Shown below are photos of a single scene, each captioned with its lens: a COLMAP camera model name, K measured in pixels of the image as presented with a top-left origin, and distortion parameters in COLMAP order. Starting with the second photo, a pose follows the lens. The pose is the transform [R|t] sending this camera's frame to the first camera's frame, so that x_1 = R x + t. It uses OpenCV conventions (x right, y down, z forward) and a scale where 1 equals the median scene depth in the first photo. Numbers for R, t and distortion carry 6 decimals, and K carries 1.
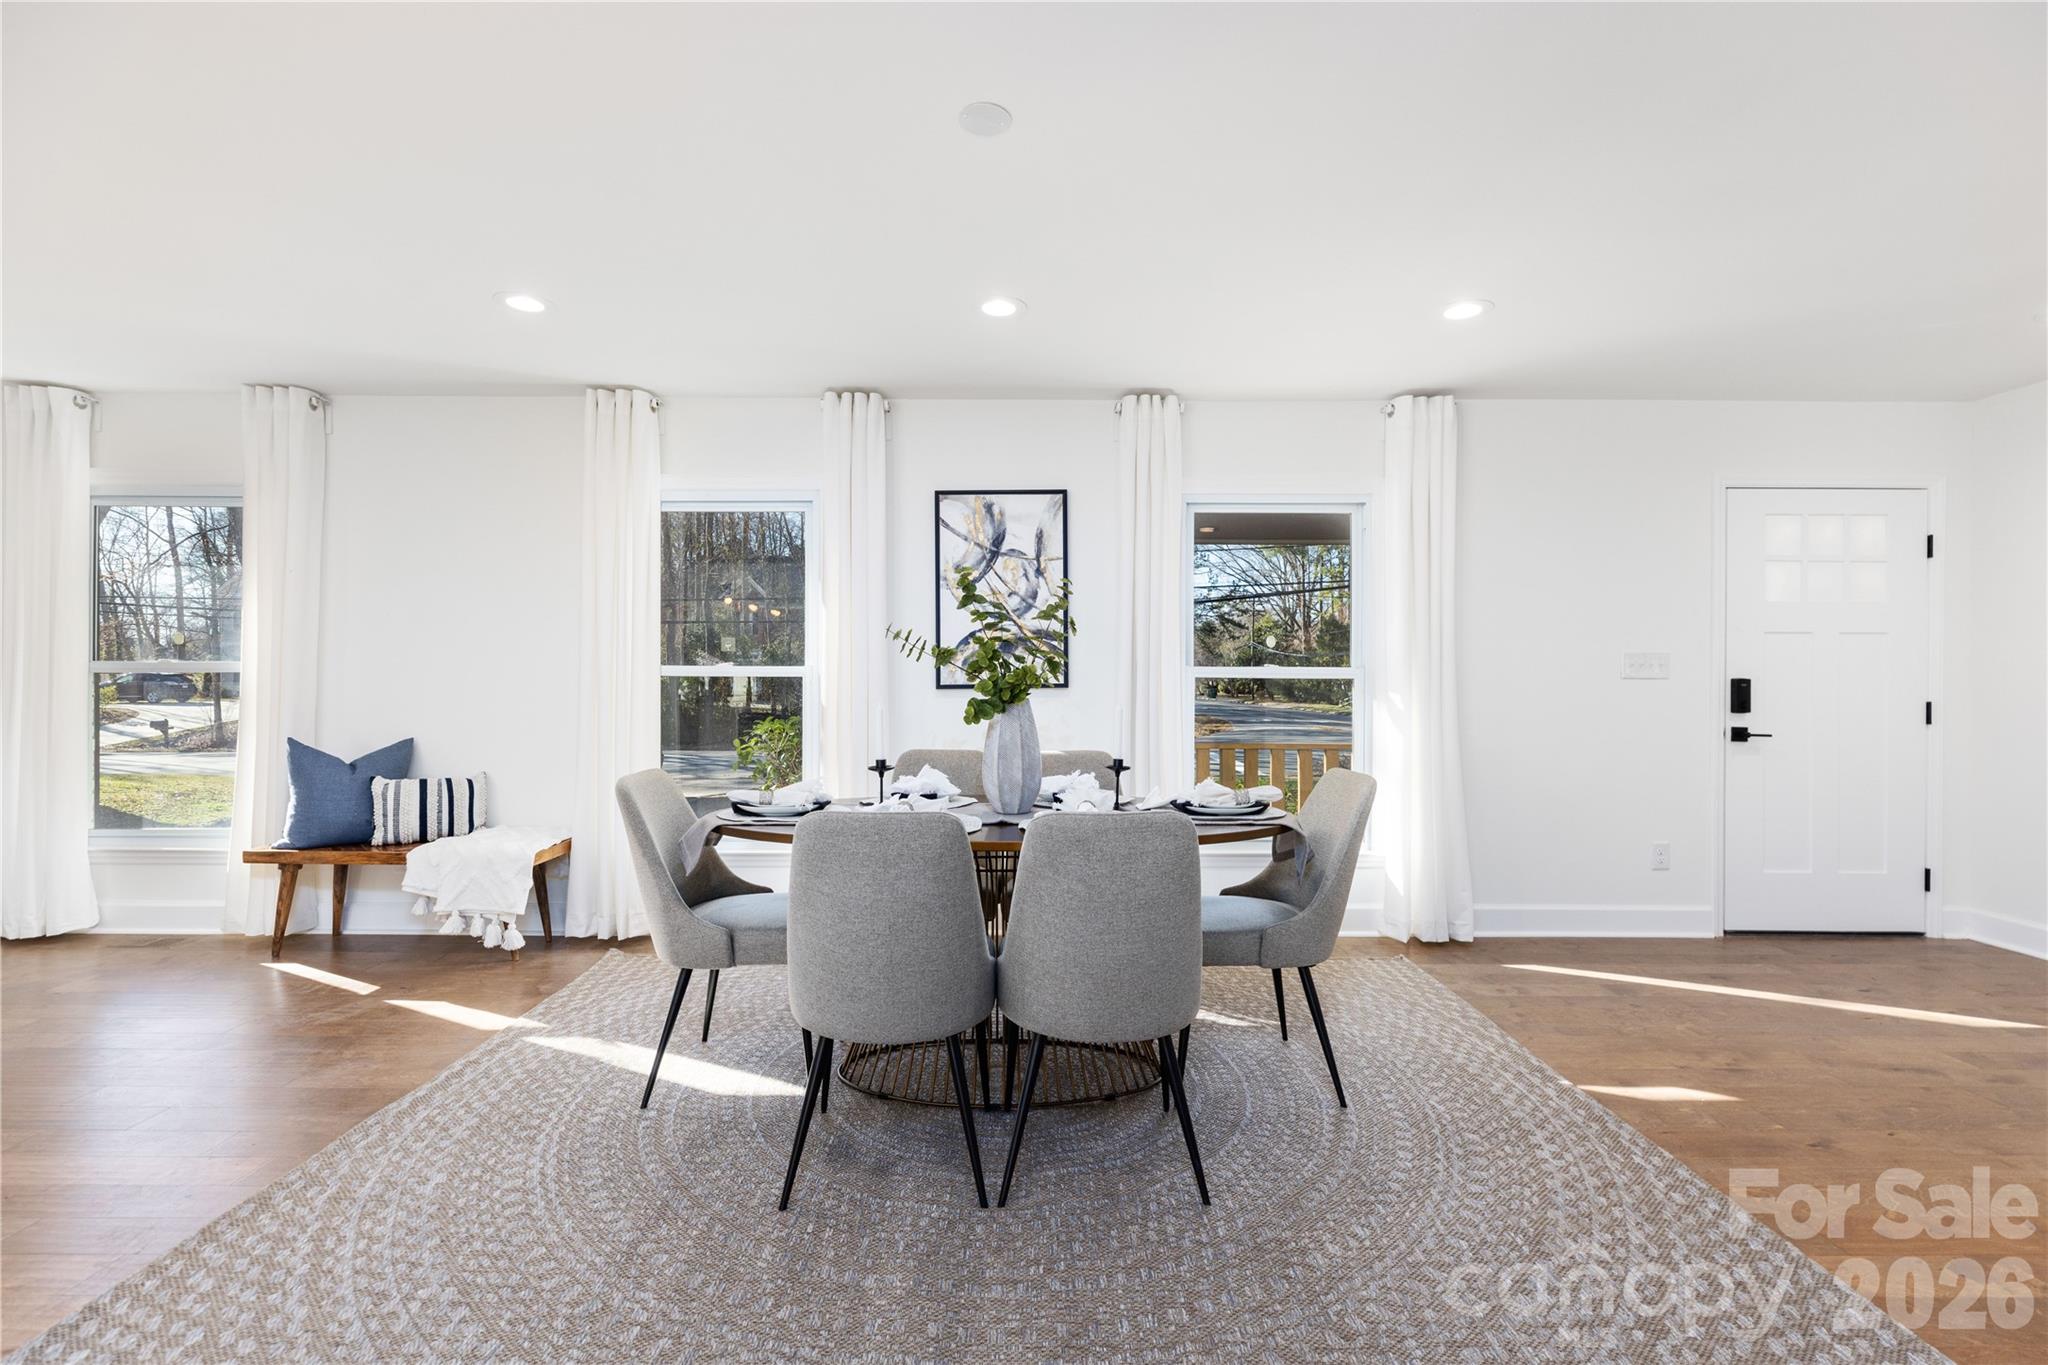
lens RADIAL K [[936.9, 0, 1016.7], [0, 936.9, 676.5], [0, 0, 1]] dist [0.003355, 0.000392]
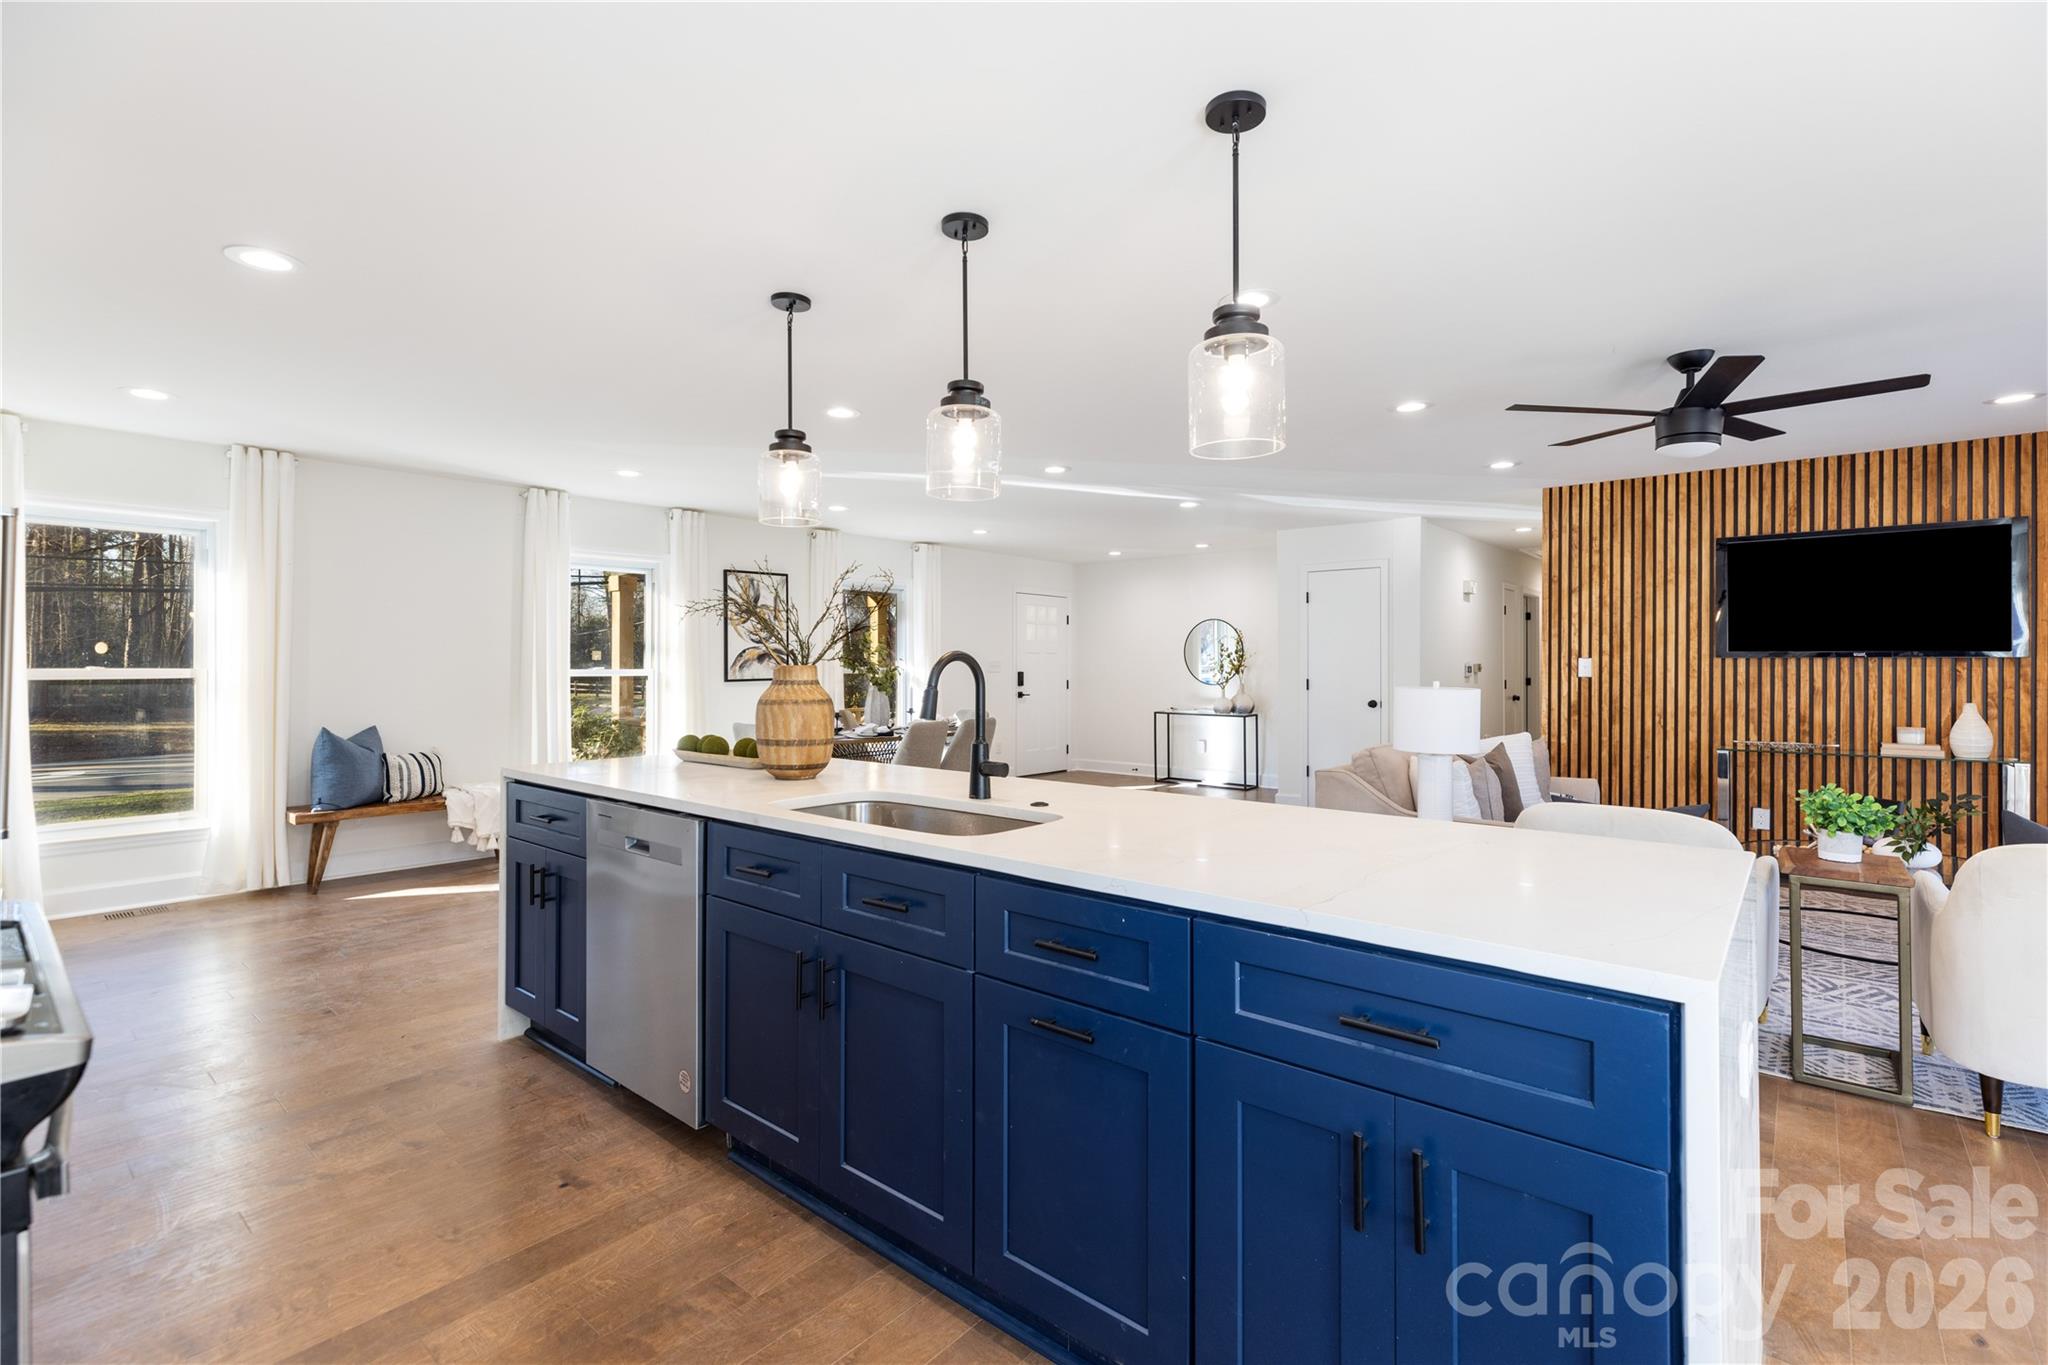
lens RADIAL K [[913.2, 0, 1024.2], [0, 913.2, 660.7], [0, 0, 1]] dist [0.003708, 0.000739]
pose [[0.648496, -0.000077, 0.761218, -1.027239], [0.000168, 1.000000, -0.000042, -0.026586], [-0.761218, 0.000155, 0.648496, -0.538932]]
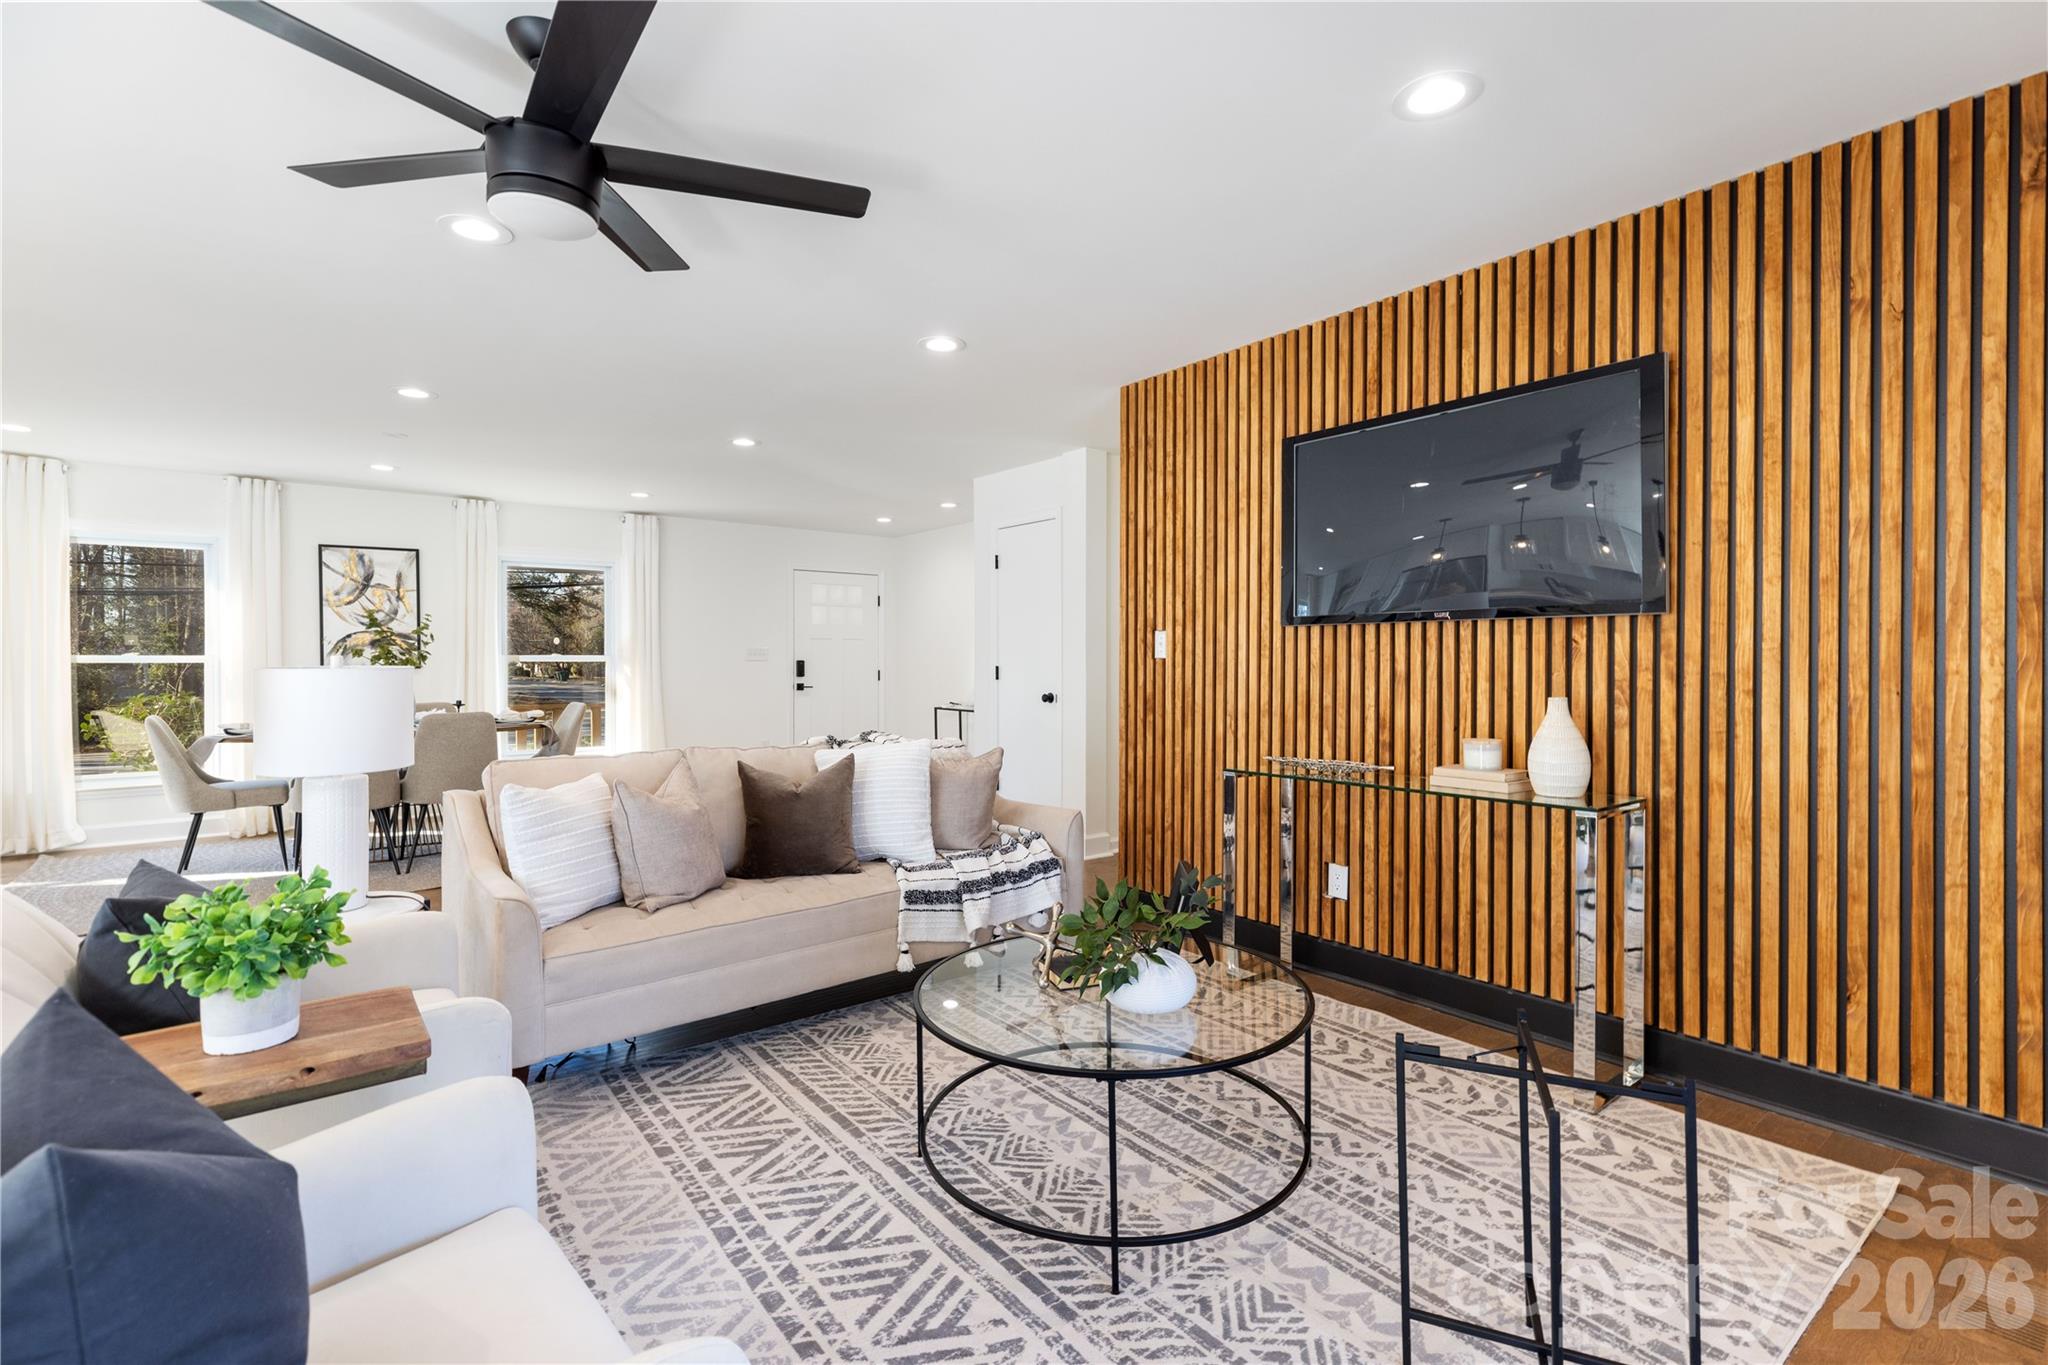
lens RADIAL K [[913.2, 0, 1024.2], [0, 913.2, 660.7], [0, 0, 1]] dist [0.003708, 0.000739]
pose [[0.781357, -0.006528, 0.624050, -0.121529], [0.004656, 0.999978, 0.004630, -0.004433], [-0.624067, -0.000712, 0.781371, -0.938635]]
